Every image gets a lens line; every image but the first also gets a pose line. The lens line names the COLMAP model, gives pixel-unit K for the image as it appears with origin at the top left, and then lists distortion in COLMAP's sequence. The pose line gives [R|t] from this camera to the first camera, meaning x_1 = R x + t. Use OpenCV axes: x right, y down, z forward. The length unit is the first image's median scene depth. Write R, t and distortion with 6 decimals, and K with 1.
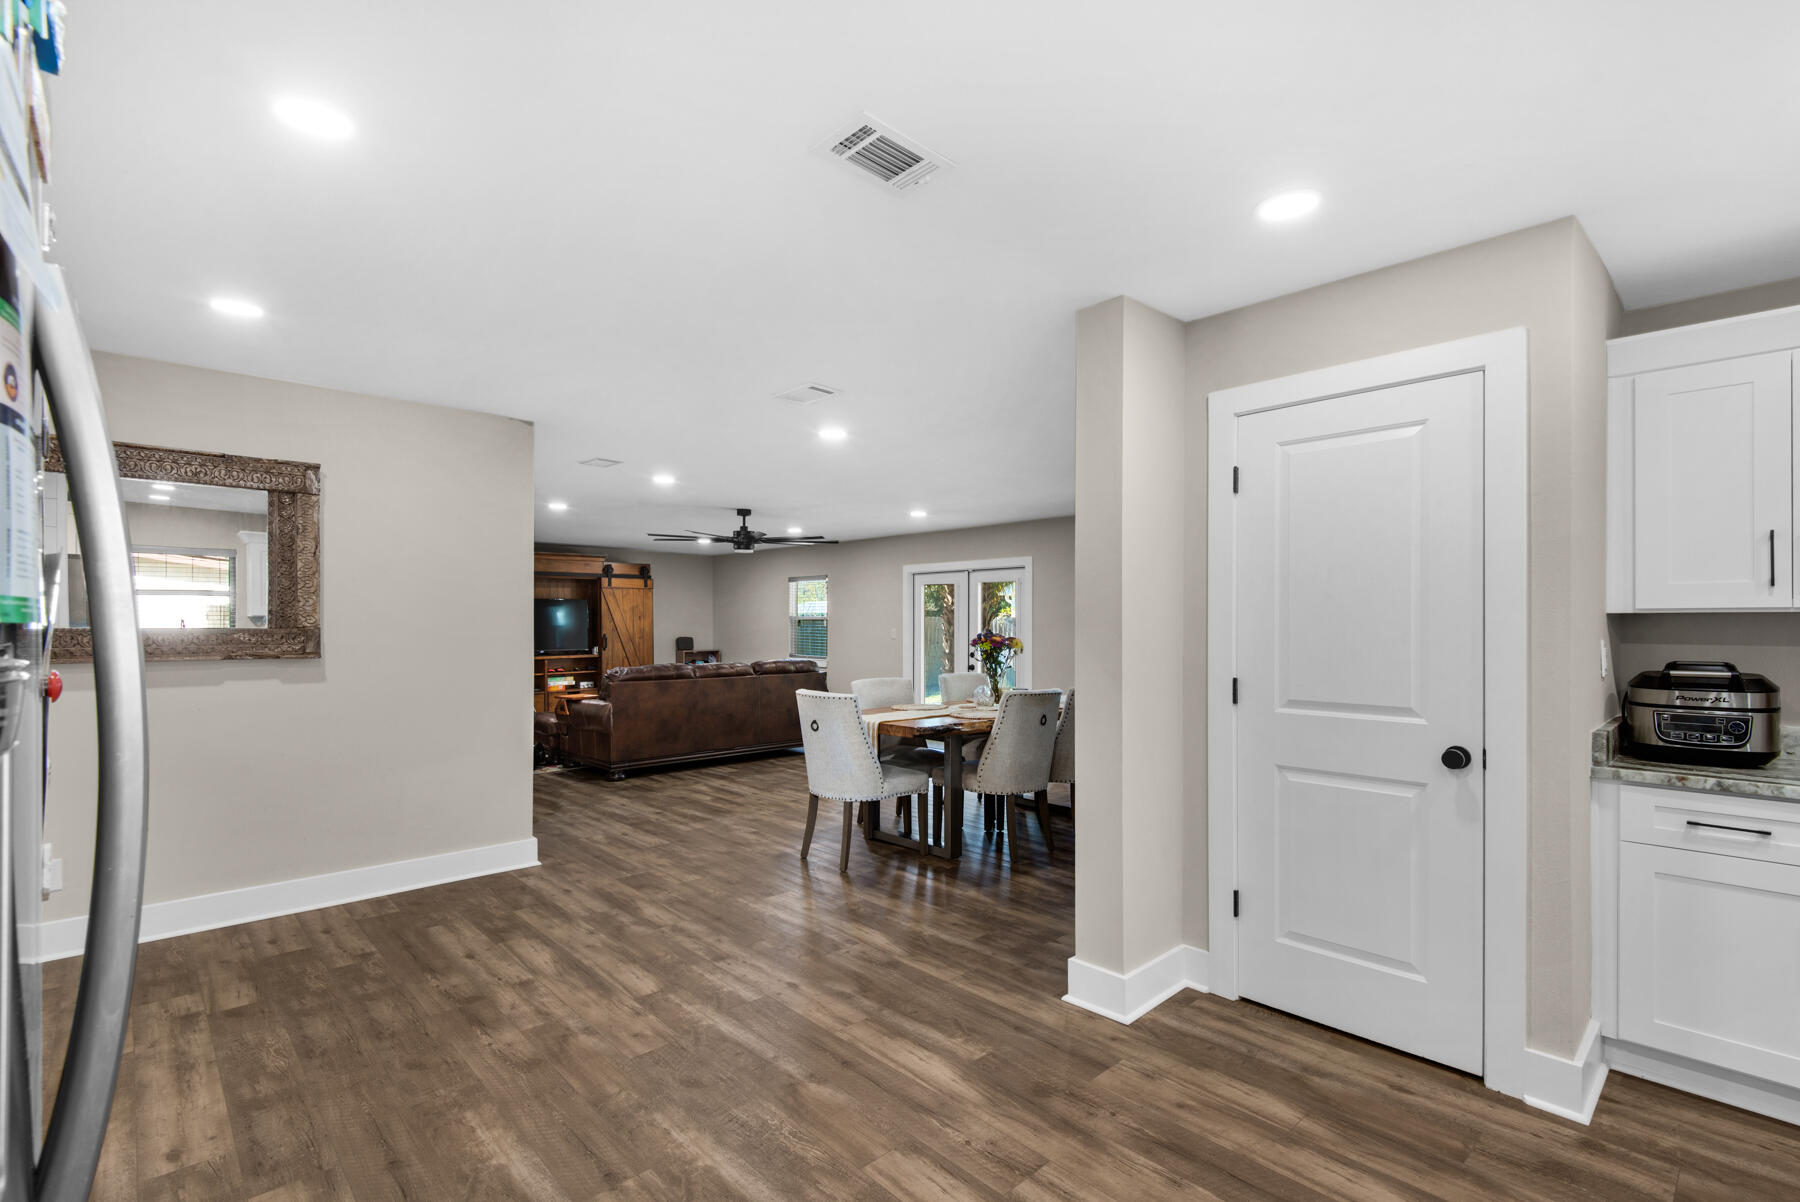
lens RADIAL K [[826.2, 0, 893.1], [0, 826.2, 614.2], [0, 0, 1]] dist [0.013909, -0.001469]
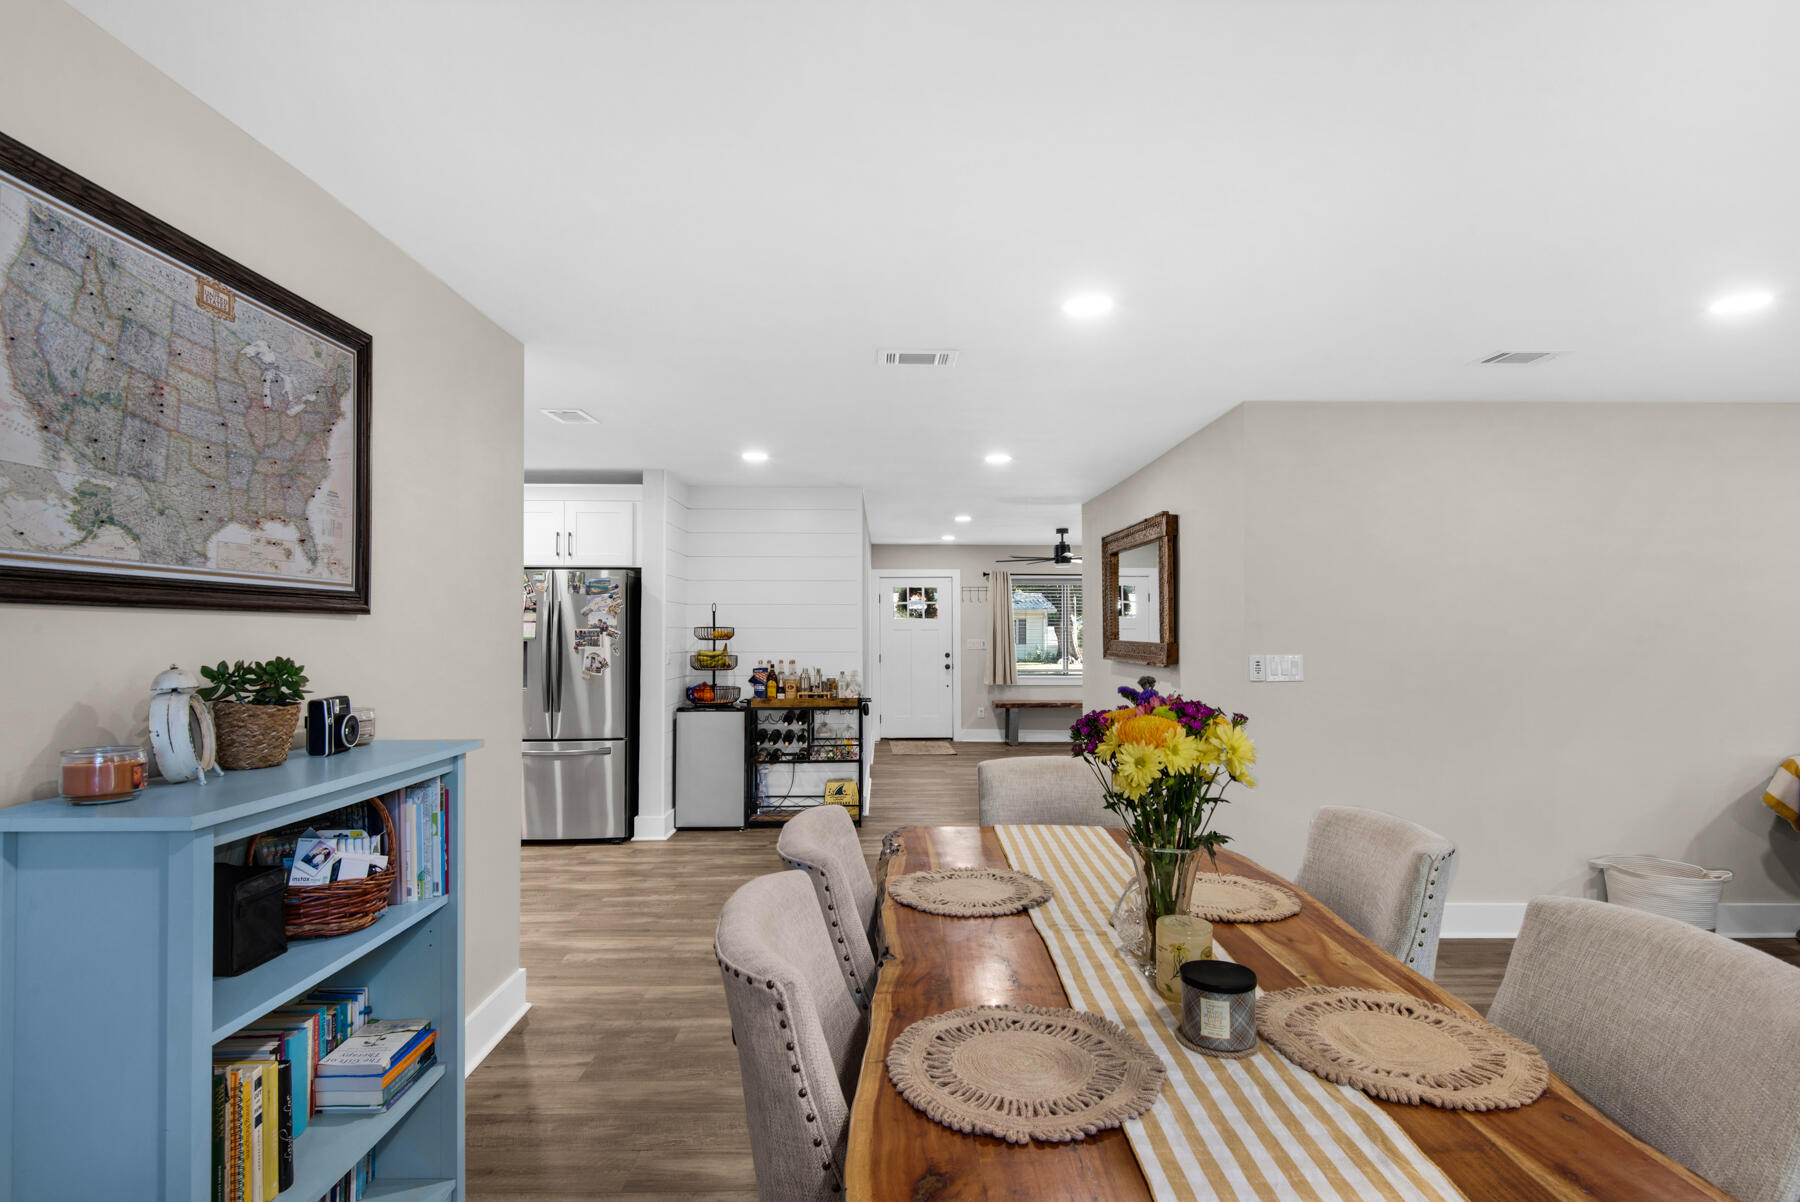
lens RADIAL K [[896.7, 0, 896.9], [0, 896.7, 615.2], [0, 0, 1]] dist [0.035080, -0.022551]
pose [[-0.678479, -0.007506, -0.734582, 0.590908], [0.009343, 0.999779, -0.018845, -0.001886], [0.734561, -0.019649, -0.678259, 1.711465]]
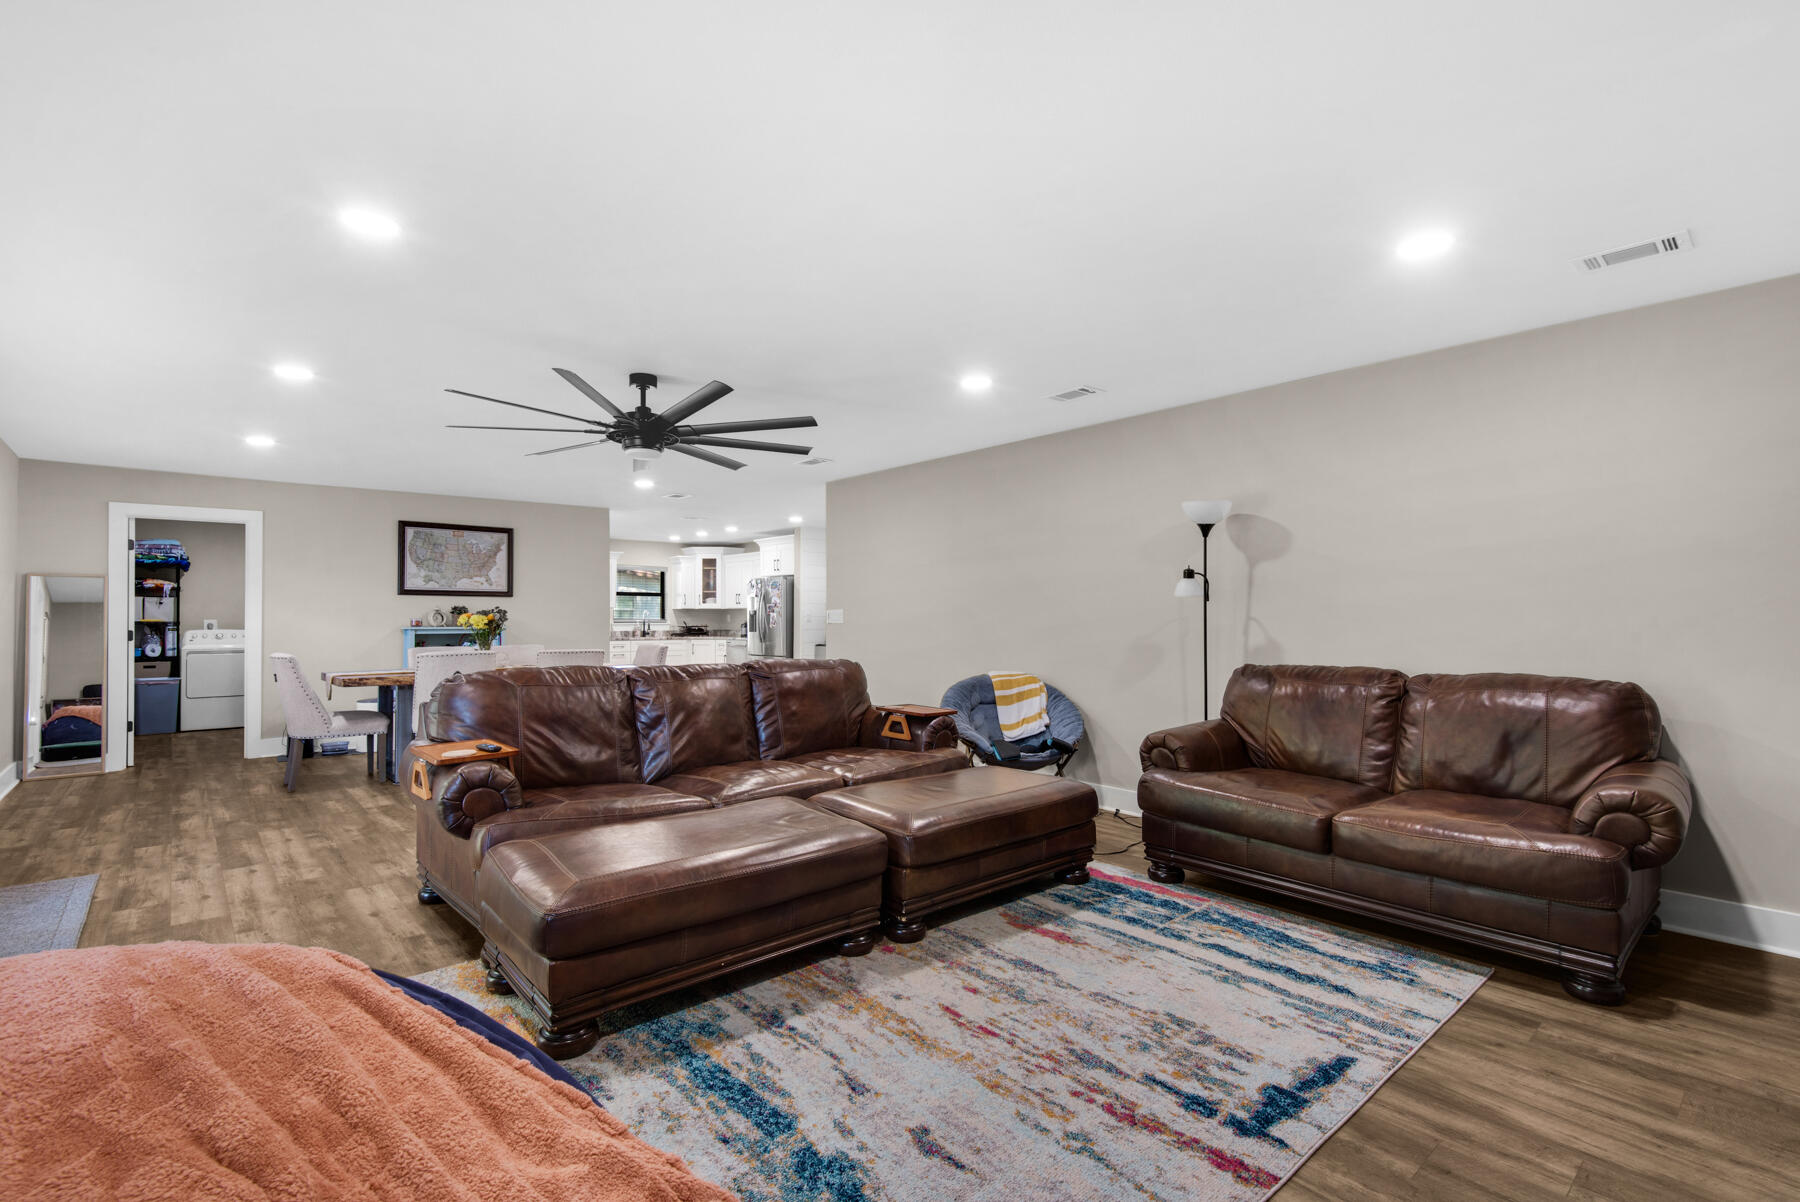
lens RADIAL K [[826.2, 0, 893.1], [0, 826.2, 614.2], [0, 0, 1]] dist [0.013909, -0.001469]
pose [[-0.999178, 0.004756, 0.040246, -0.794120], [0.004107, 0.999860, -0.016197, 0.073394], [-0.040317, -0.016018, -0.999059, 3.315234]]
